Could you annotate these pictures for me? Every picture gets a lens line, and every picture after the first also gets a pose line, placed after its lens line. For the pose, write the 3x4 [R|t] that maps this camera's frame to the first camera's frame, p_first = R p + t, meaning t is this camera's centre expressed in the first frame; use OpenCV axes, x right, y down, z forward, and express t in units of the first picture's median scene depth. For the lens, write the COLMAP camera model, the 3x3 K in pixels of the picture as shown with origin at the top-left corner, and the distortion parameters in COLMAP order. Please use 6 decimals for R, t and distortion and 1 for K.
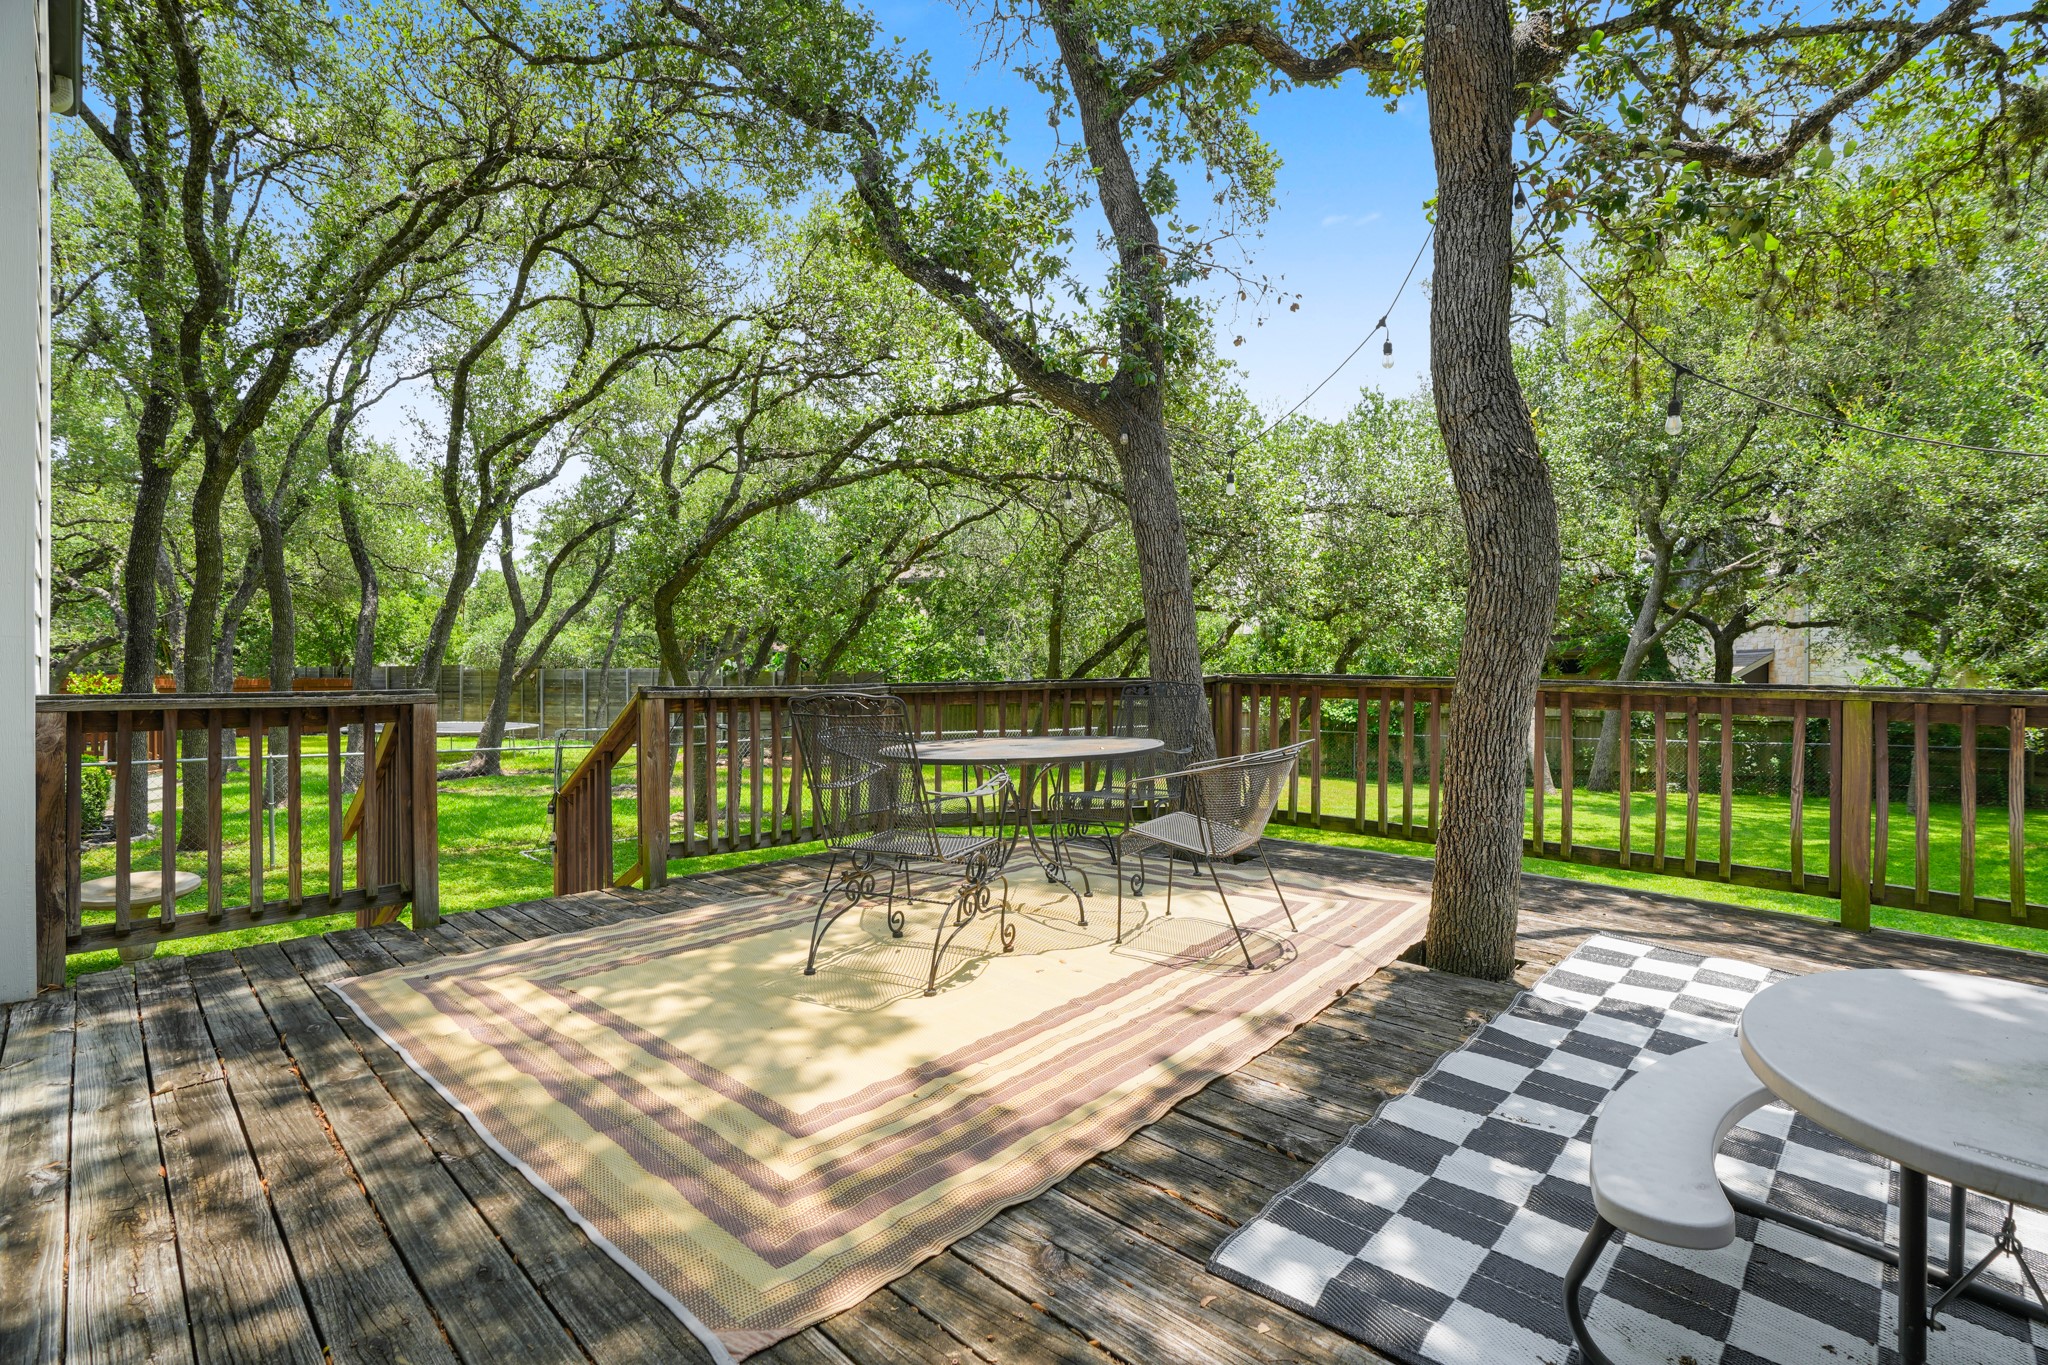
lens RADIAL K [[889.8, 0, 1023.2], [0, 889.8, 687.7], [0, 0, 1]] dist [-0.002630, -0.000318]
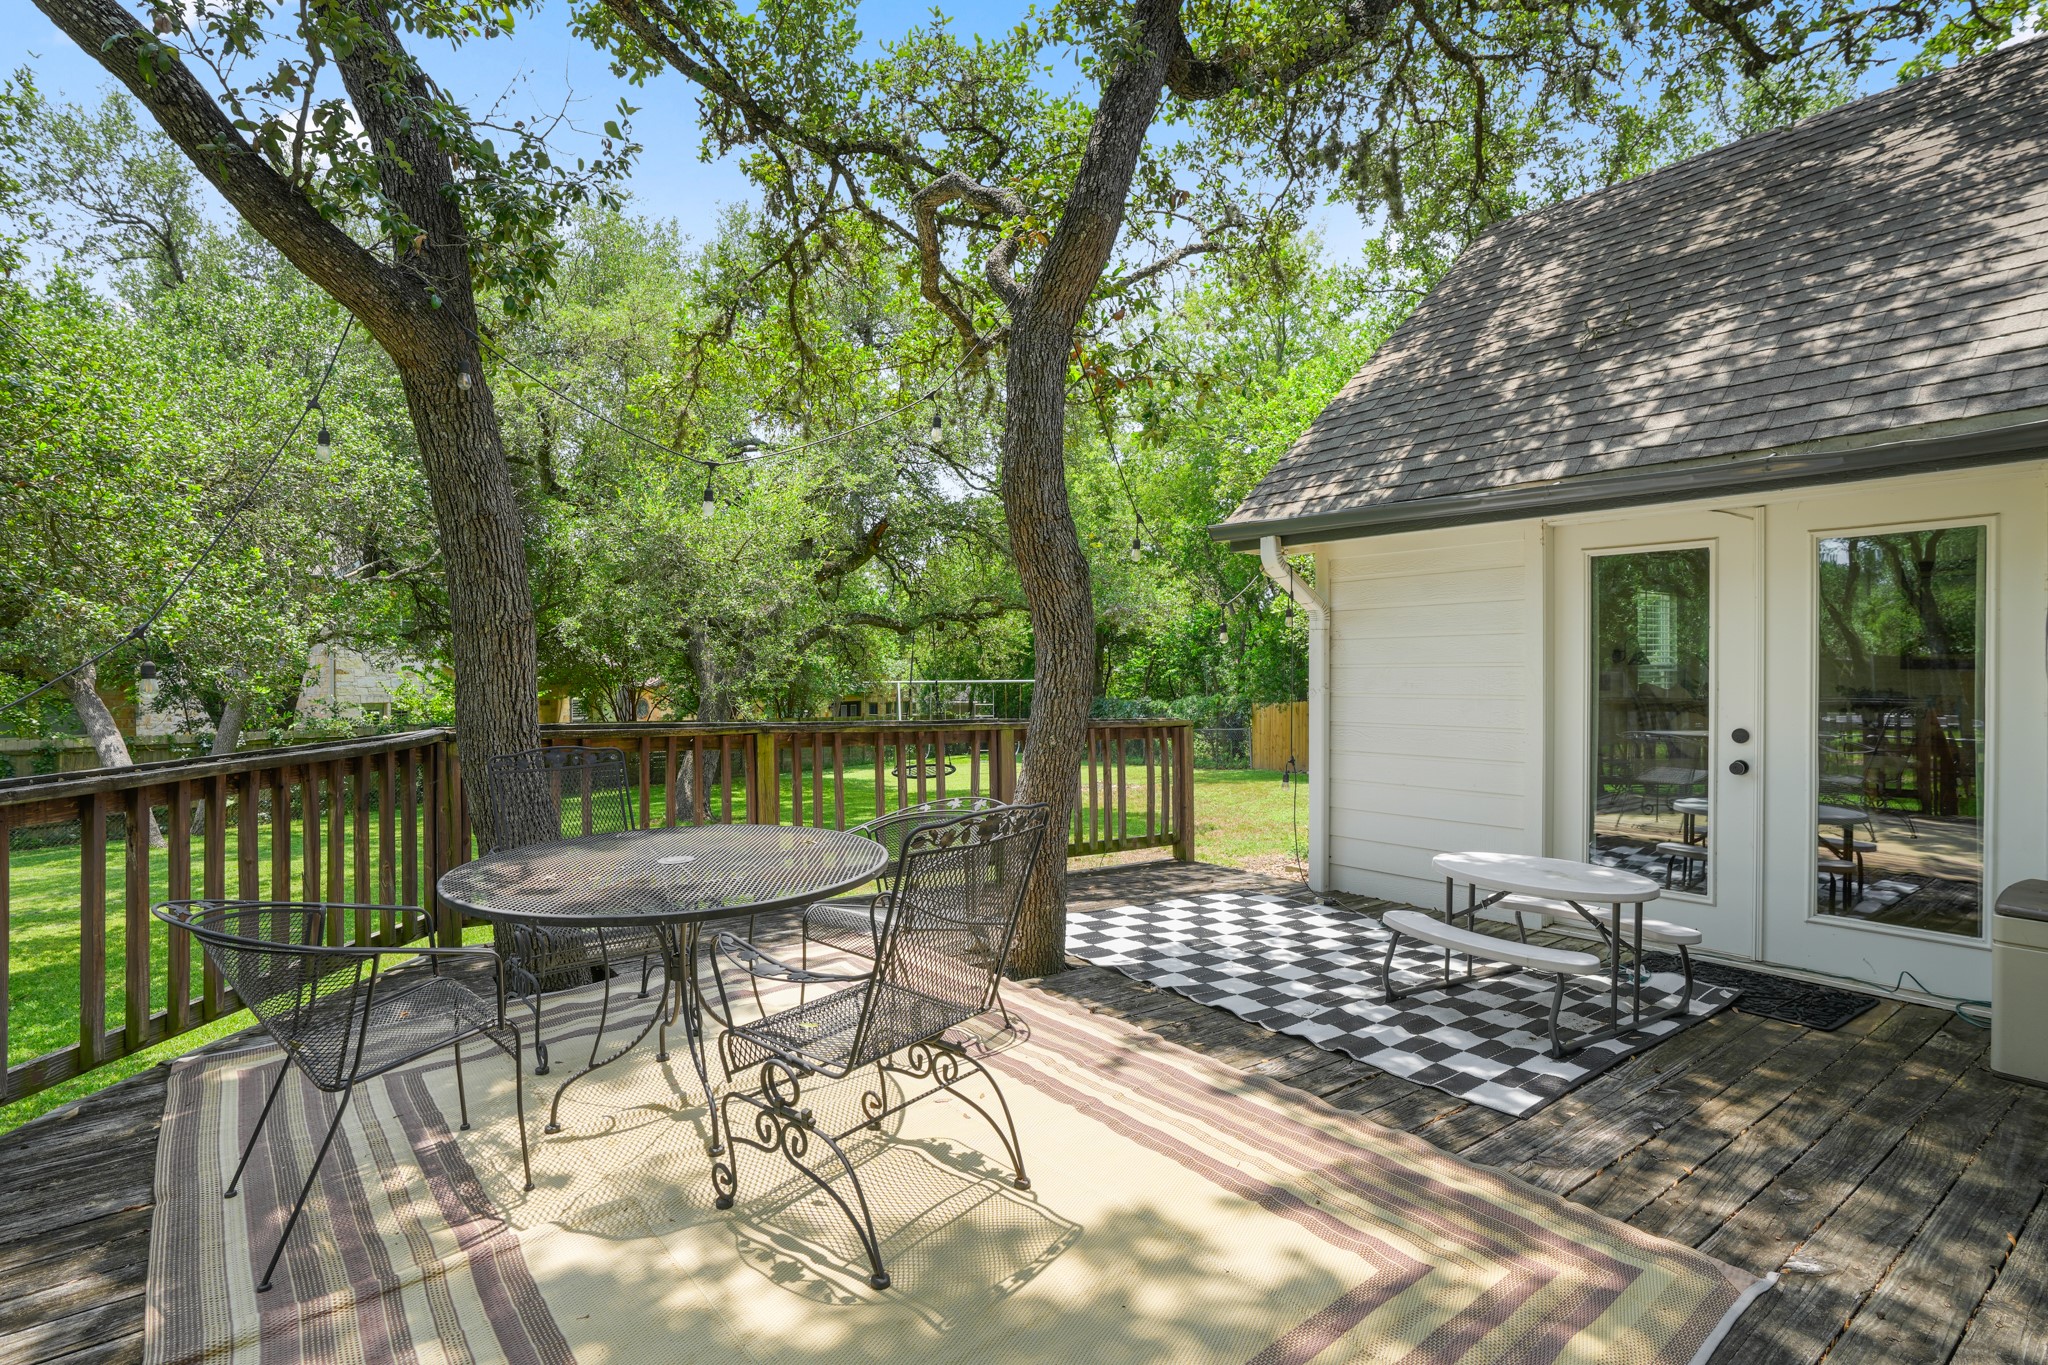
lens RADIAL K [[1005.6, 0, 1024.5], [0, 1005.6, 686.8], [0, 0, 1]] dist [0.001331, 0.000338]
pose [[0.135367, 0.001492, 0.990794, -1.328178], [-0.002118, 0.999997, -0.001216, -0.111617], [-0.990793, -0.001934, 0.135370, 1.245555]]
